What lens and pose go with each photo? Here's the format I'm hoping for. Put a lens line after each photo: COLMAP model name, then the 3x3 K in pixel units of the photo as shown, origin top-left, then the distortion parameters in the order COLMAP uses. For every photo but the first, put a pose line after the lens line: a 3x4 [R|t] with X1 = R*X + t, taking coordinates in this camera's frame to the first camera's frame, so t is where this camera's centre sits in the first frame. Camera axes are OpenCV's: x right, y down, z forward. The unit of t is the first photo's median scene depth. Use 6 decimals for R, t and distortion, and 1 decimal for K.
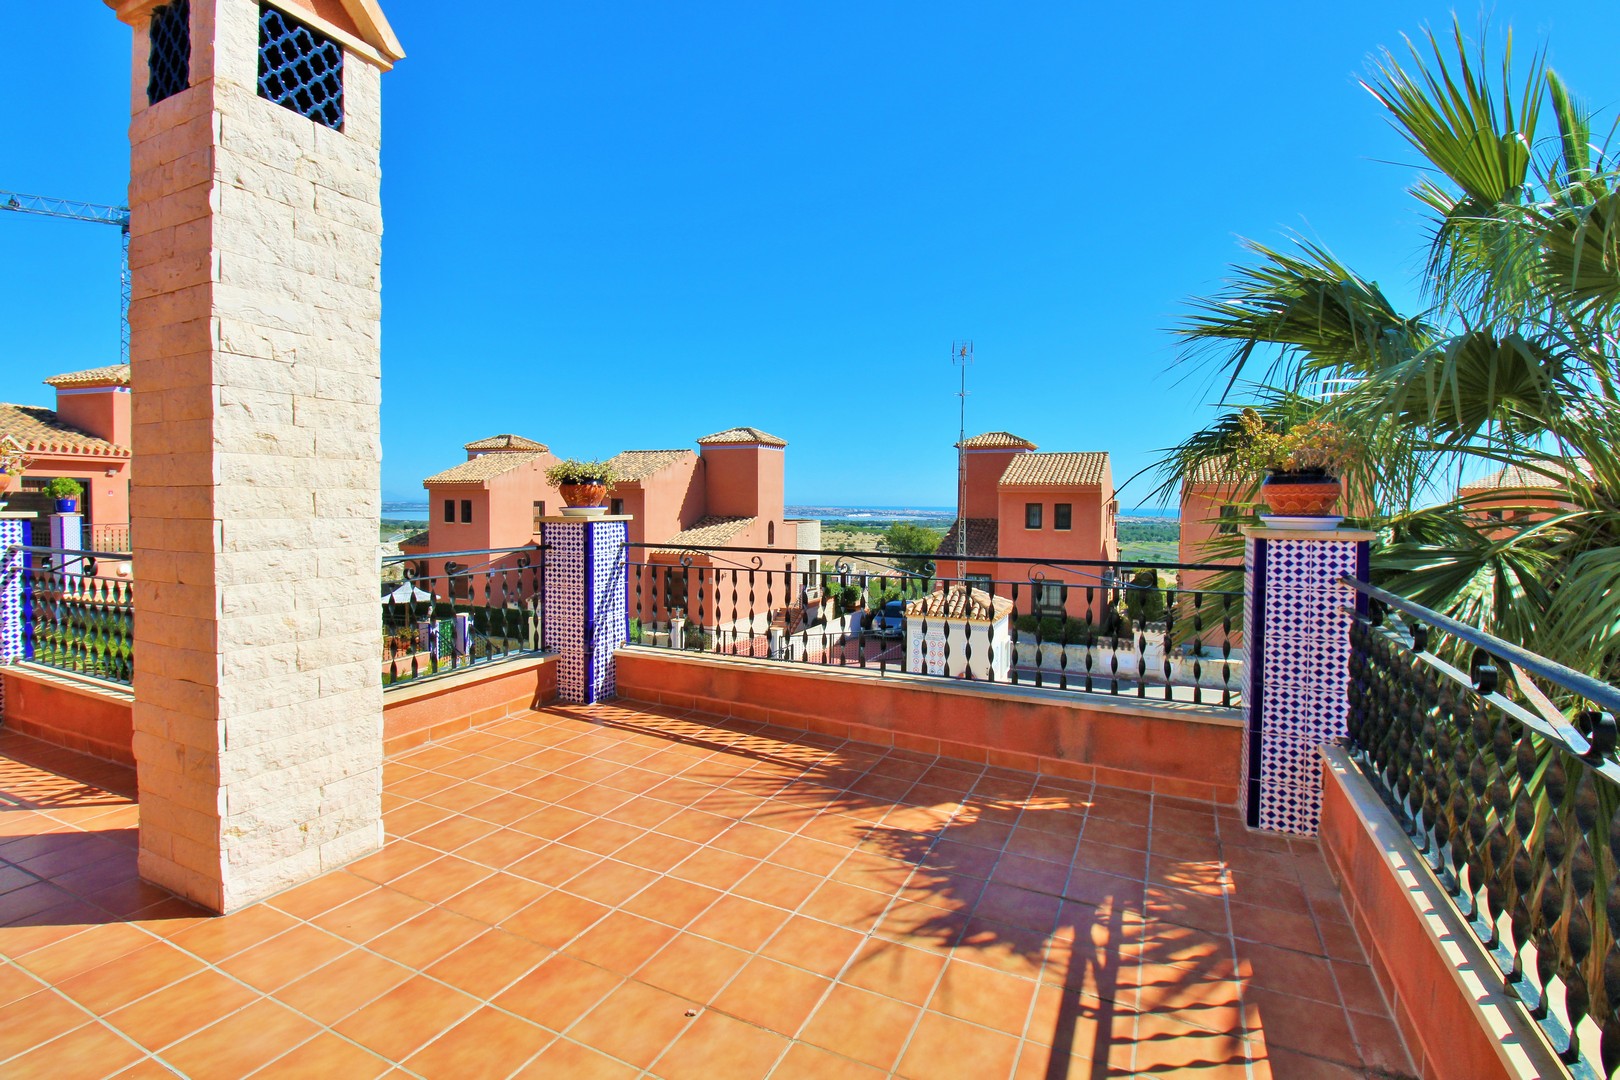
lens RADIAL K [[759.4, 0, 800.2], [0, 759.4, 532.3], [0, 0, 1]] dist [-0.000926, -0.013325]
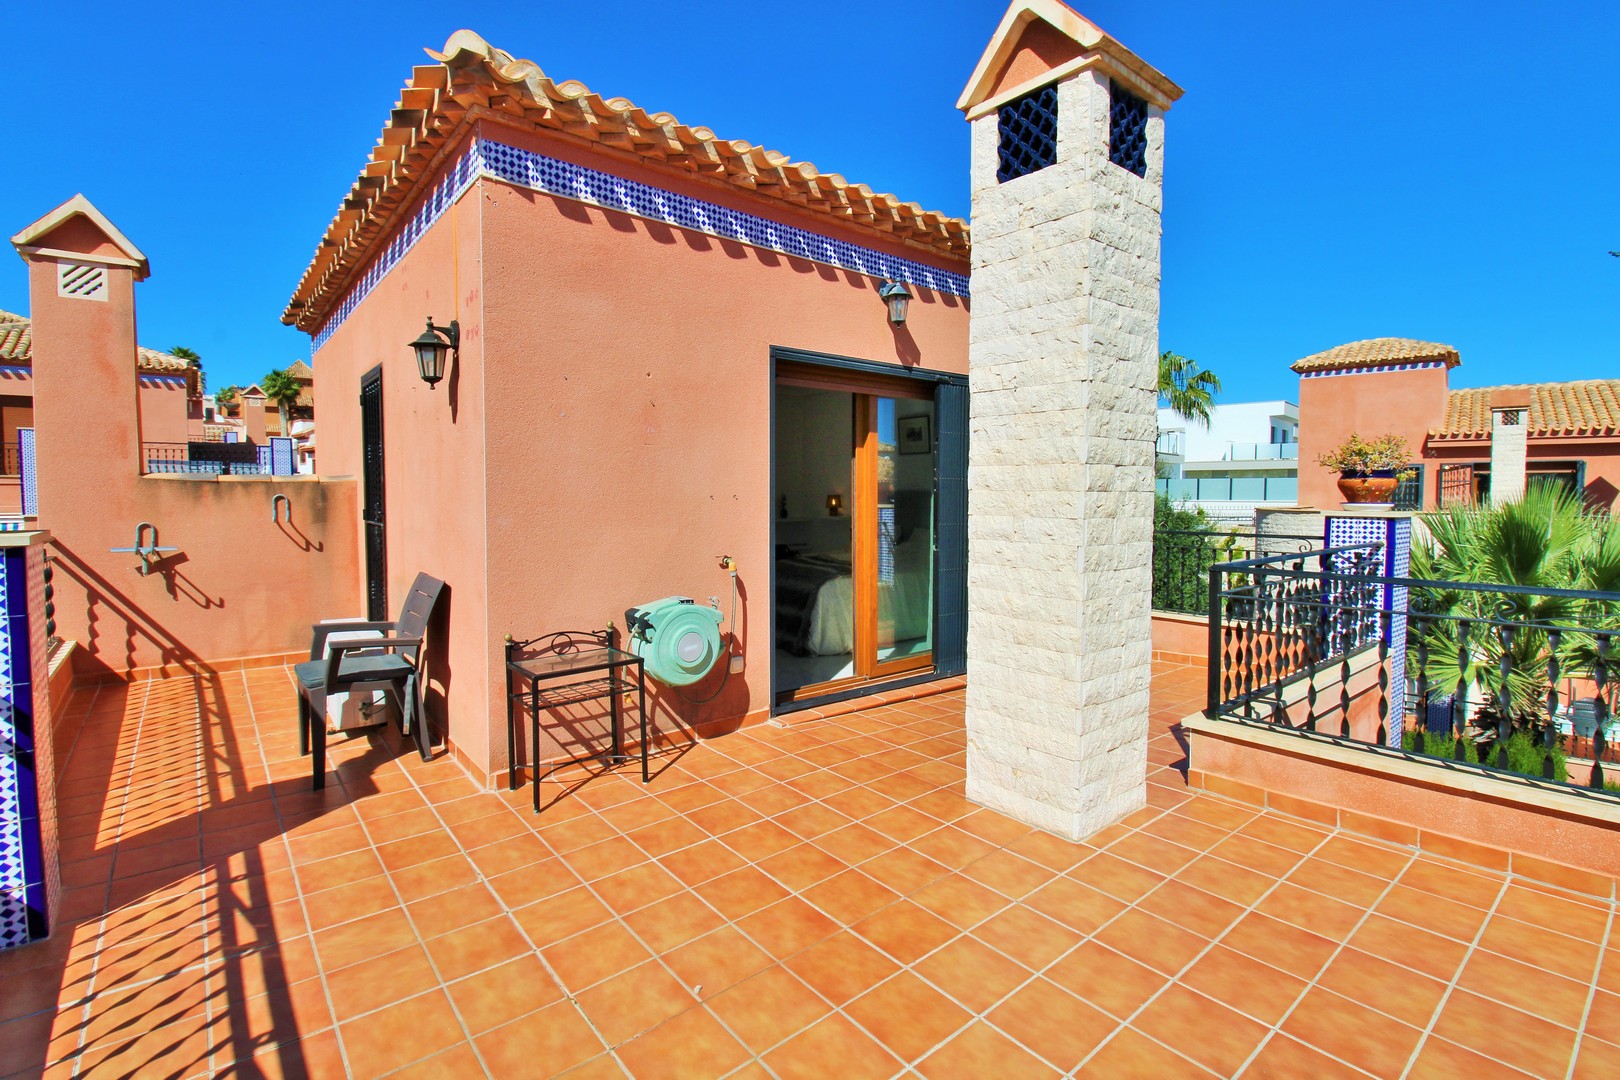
lens RADIAL K [[759.4, 0, 821.6], [0, 759.4, 531.8], [0, 0, 1]] dist [-0.000926, -0.013325]
pose [[-0.418099, 0.036924, -0.907651, 0.549144], [-0.039190, 0.997510, 0.058632, -0.051283], [0.907556, 0.060085, -0.415611, 1.189531]]
